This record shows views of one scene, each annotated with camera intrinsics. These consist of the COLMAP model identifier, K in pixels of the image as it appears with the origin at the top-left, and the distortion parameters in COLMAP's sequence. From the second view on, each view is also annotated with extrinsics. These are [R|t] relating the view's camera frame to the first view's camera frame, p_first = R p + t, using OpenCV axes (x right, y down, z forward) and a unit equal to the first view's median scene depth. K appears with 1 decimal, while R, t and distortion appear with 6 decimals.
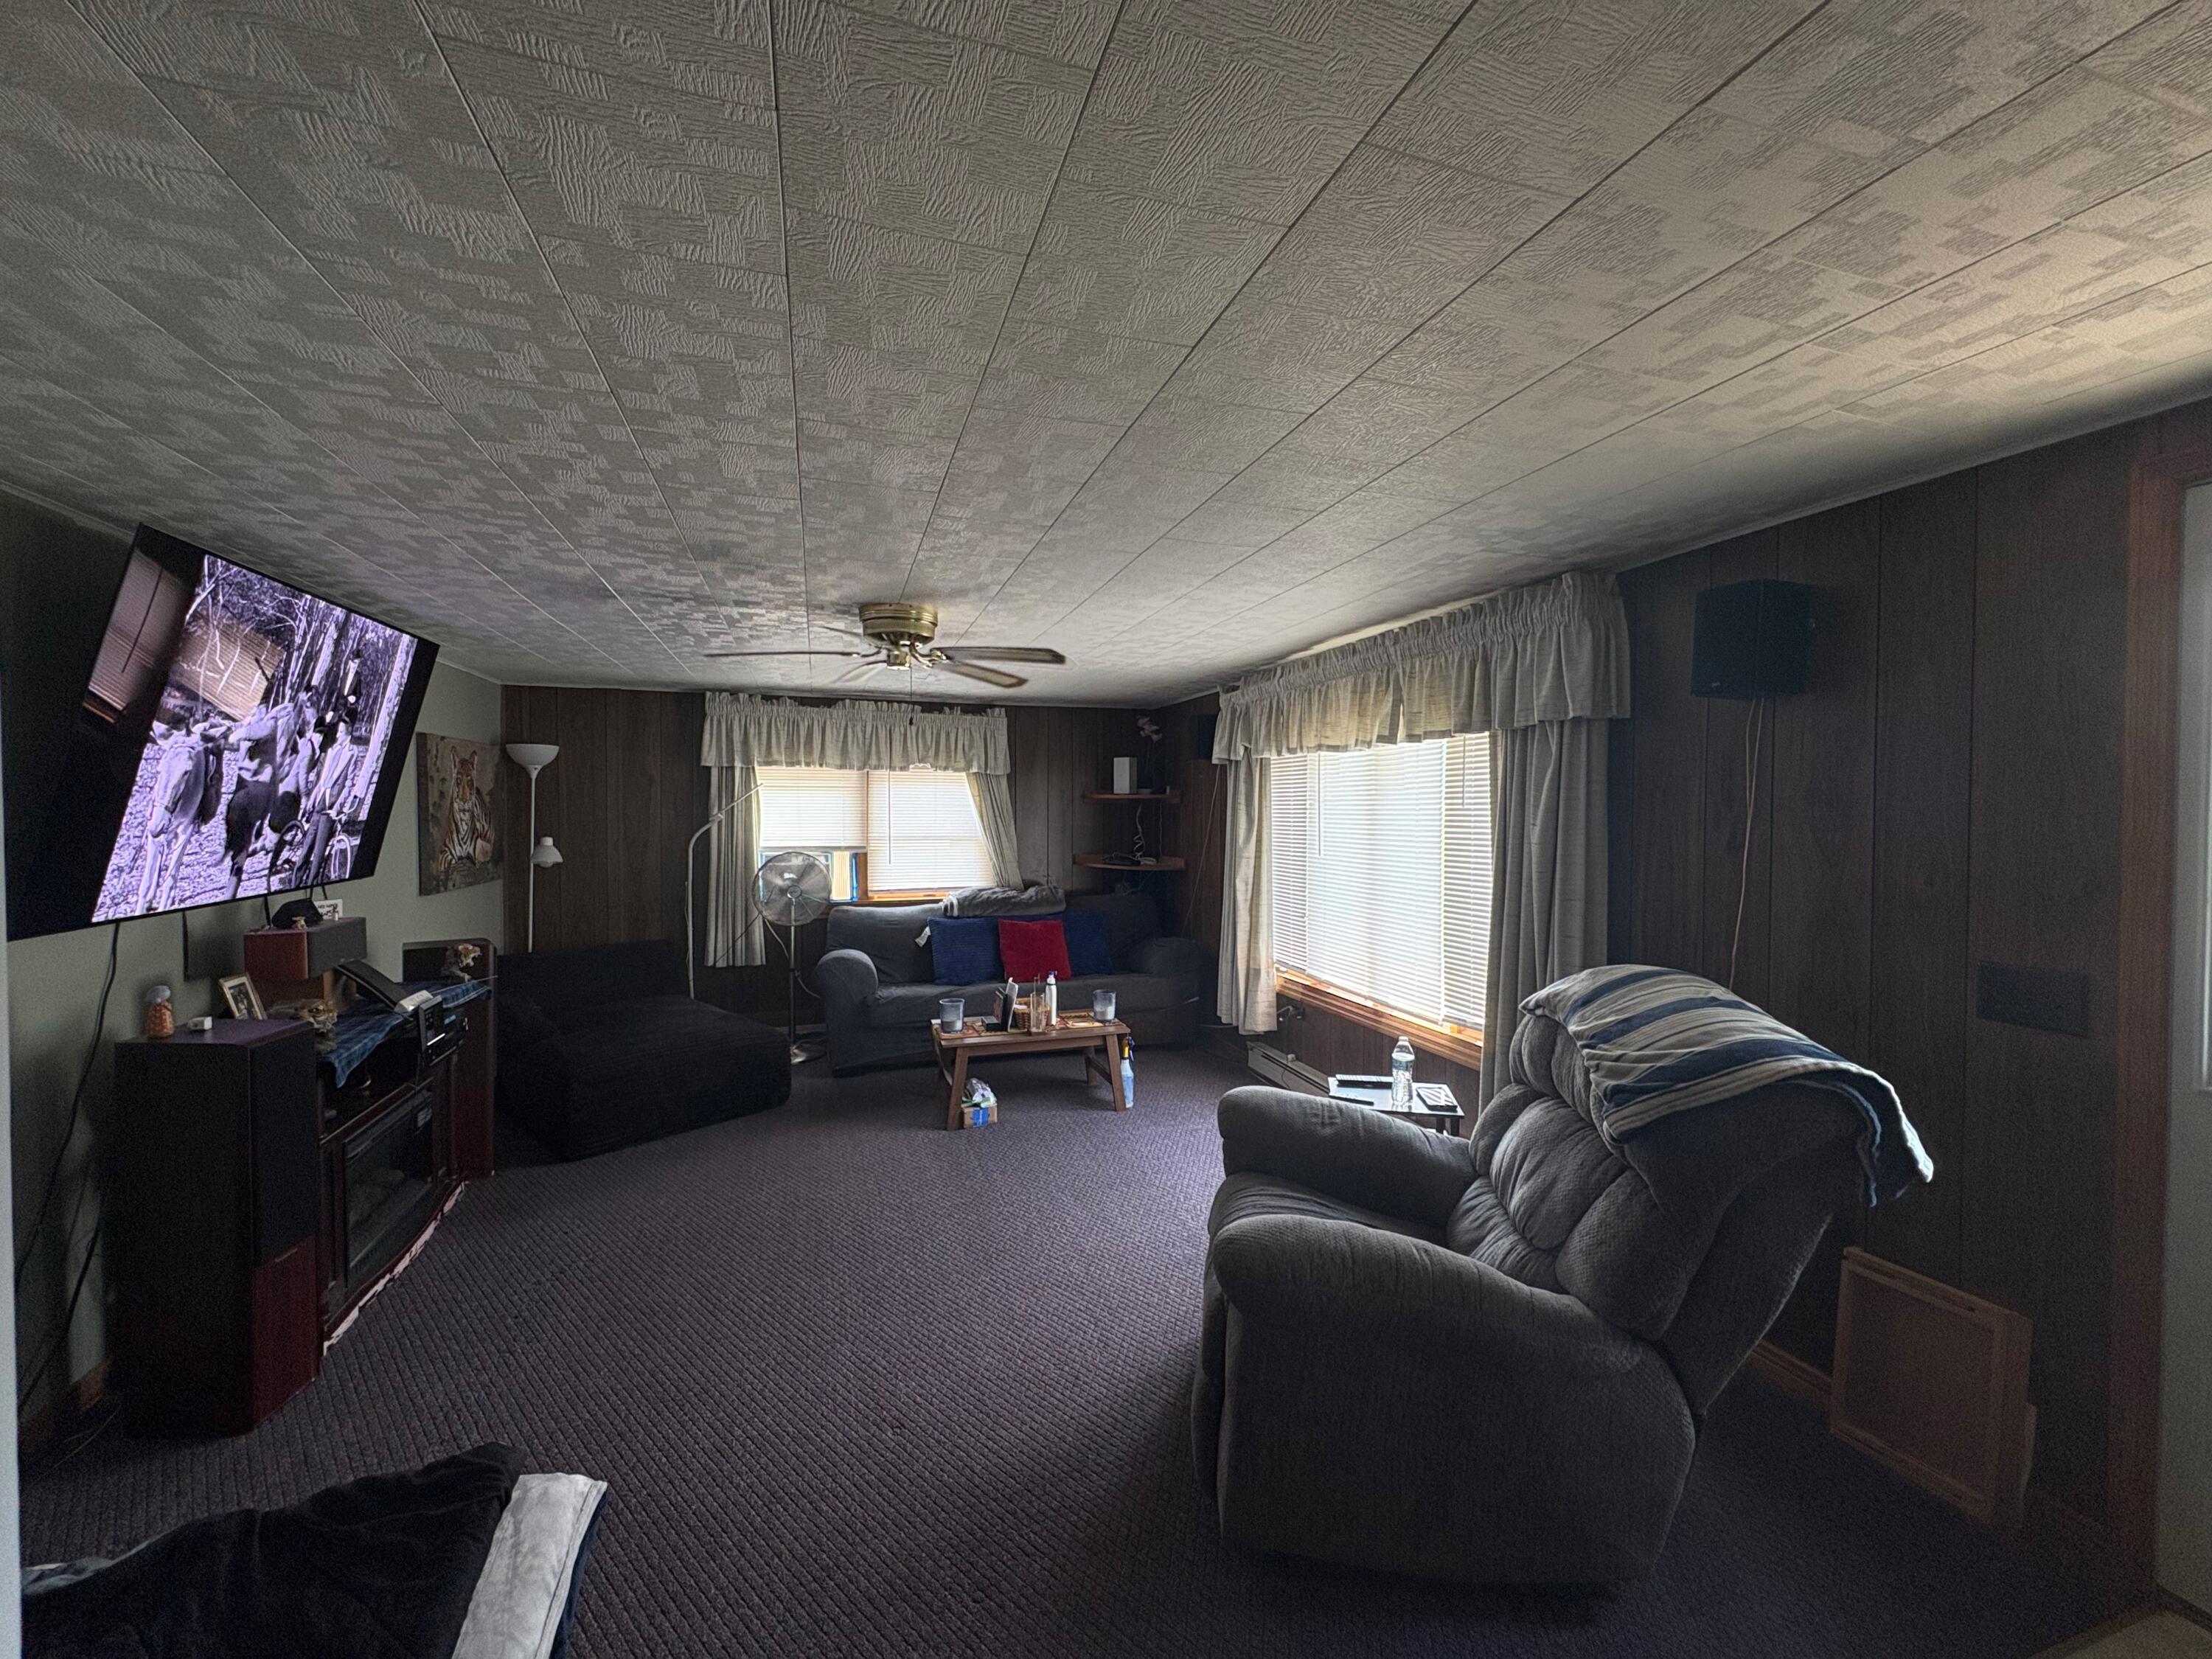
lens RADIAL K [[882.1, 0, 1100.2], [0, 882.1, 830.0], [0, 0, 1]] dist [0.001881, -0.000199]
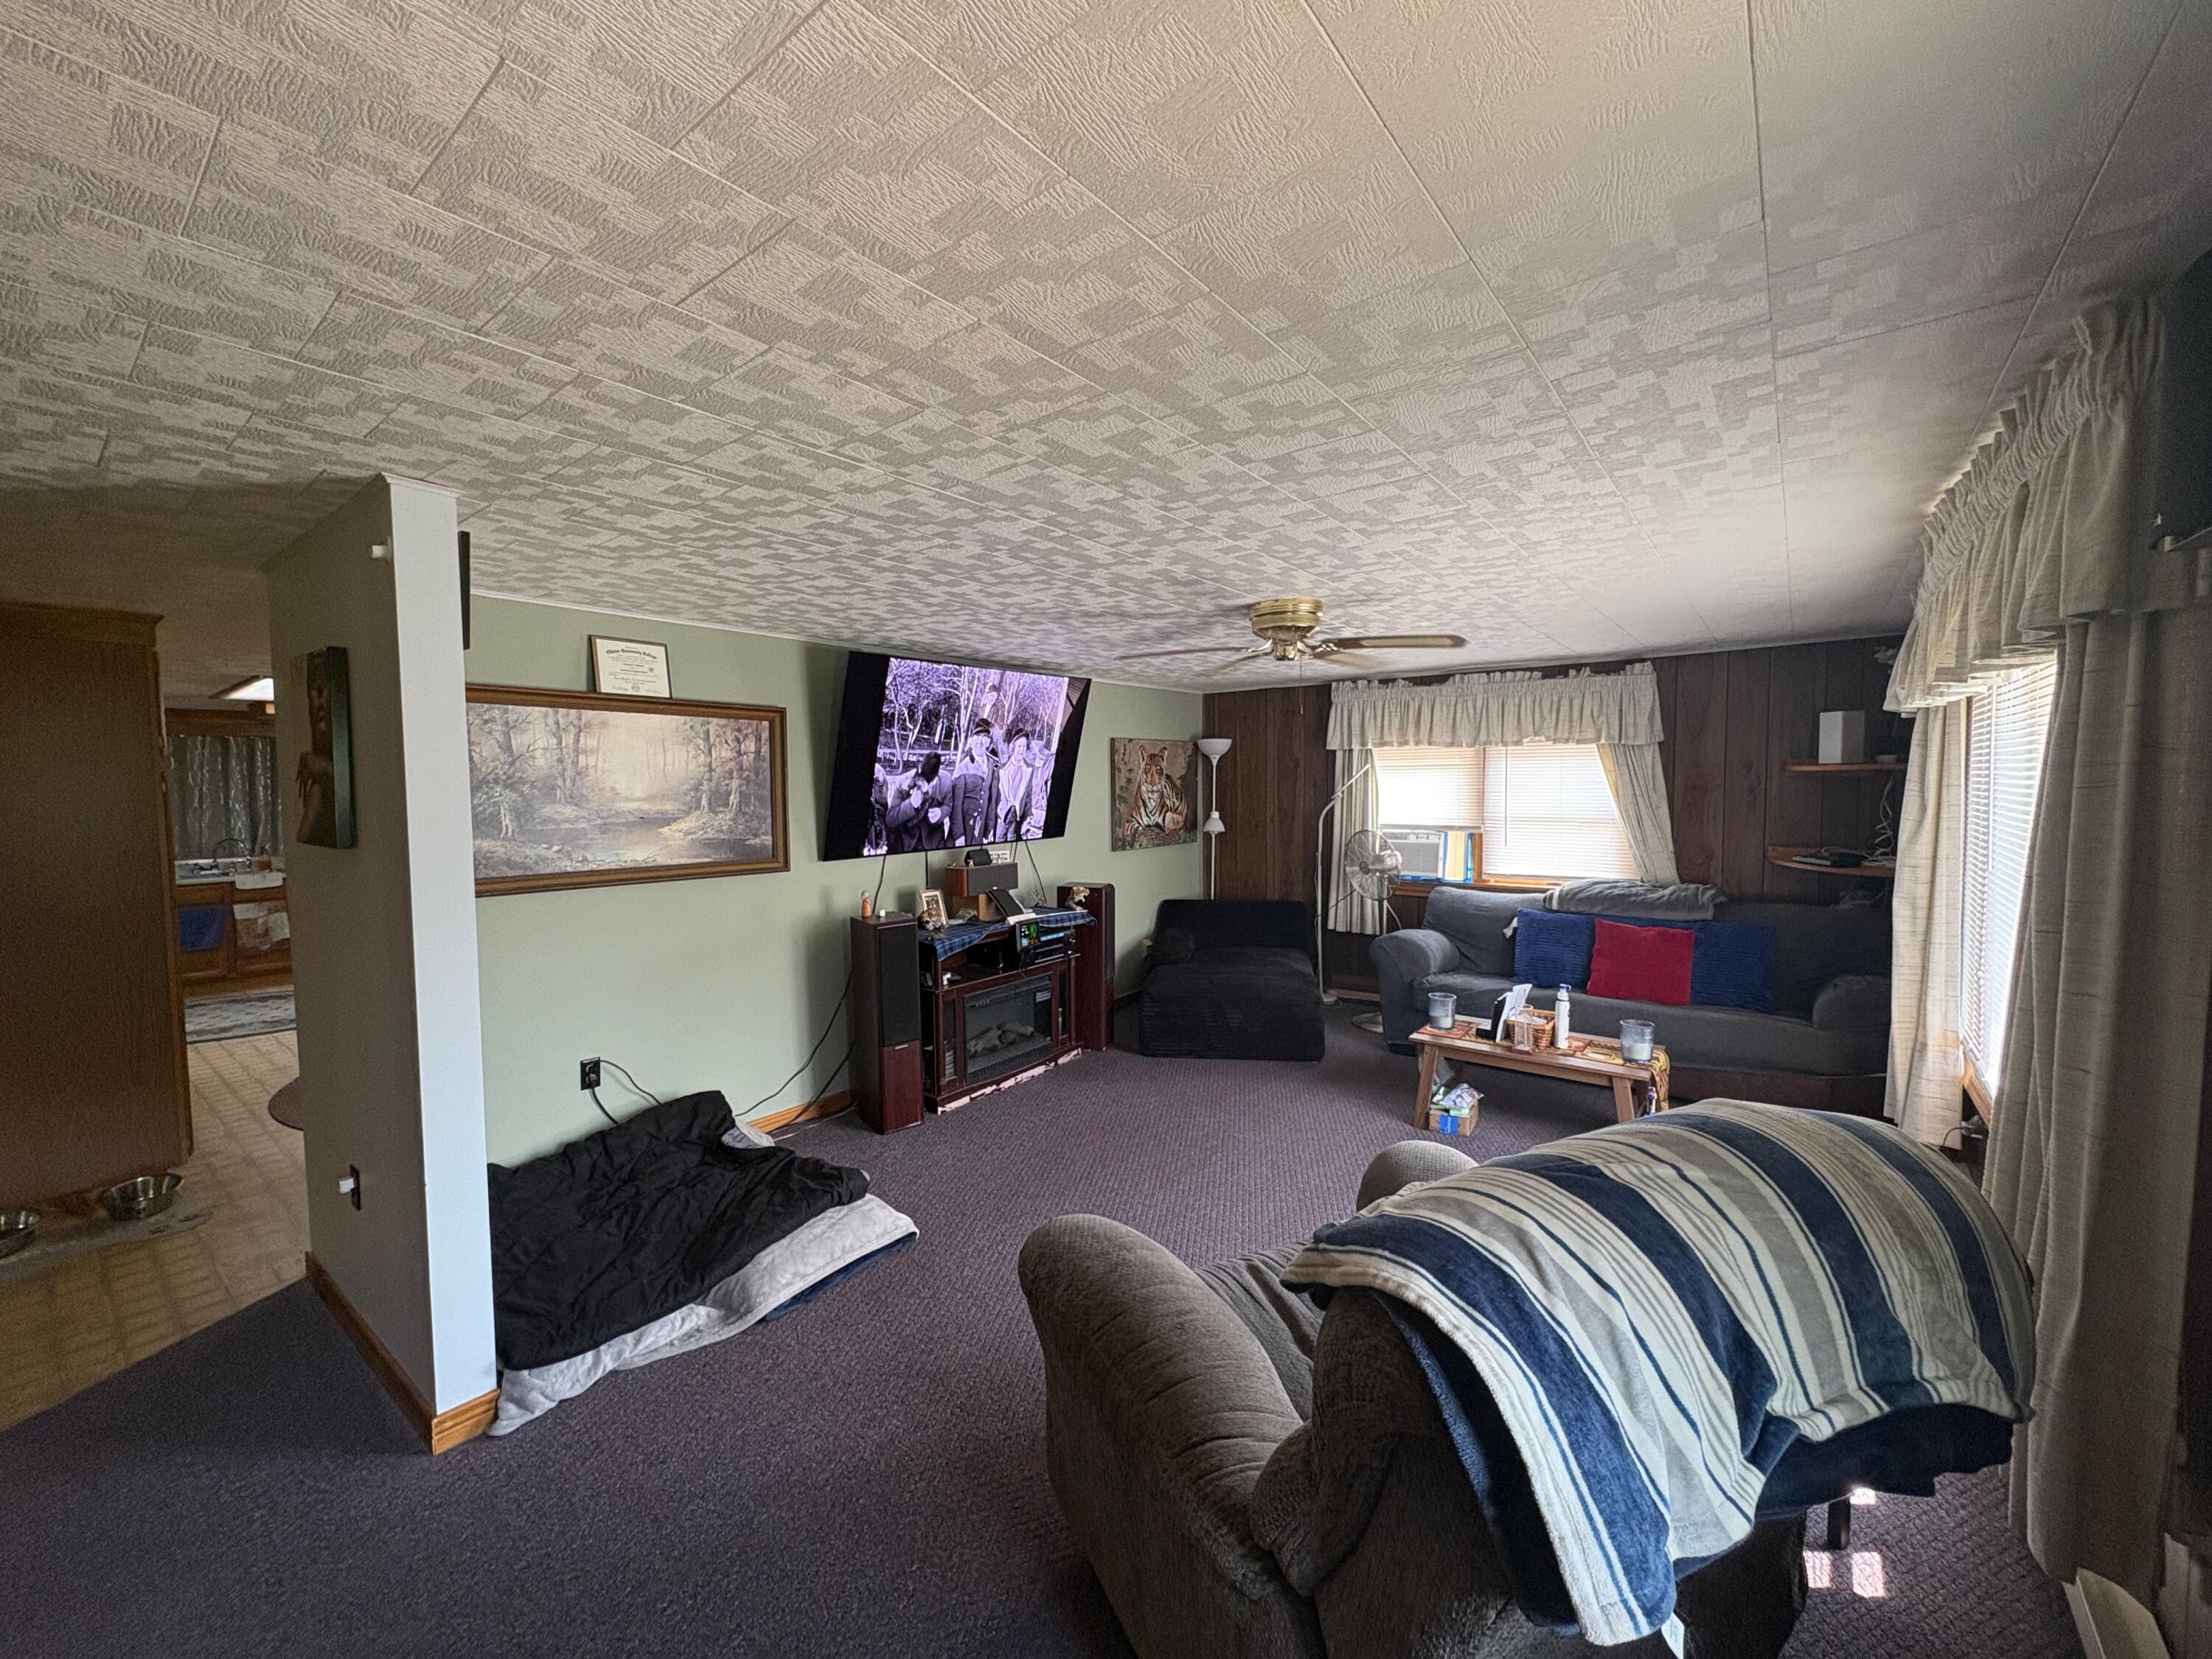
lens RADIAL K [[882.1, 0, 1104.6], [0, 882.1, 826.8], [0, 0, 1]] dist [0.001881, -0.000199]
pose [[0.560668, 0.033110, -0.827378, 0.332780], [-0.007945, 0.999369, 0.034609, -0.012274], [0.828003, -0.012831, 0.560578, 0.148227]]
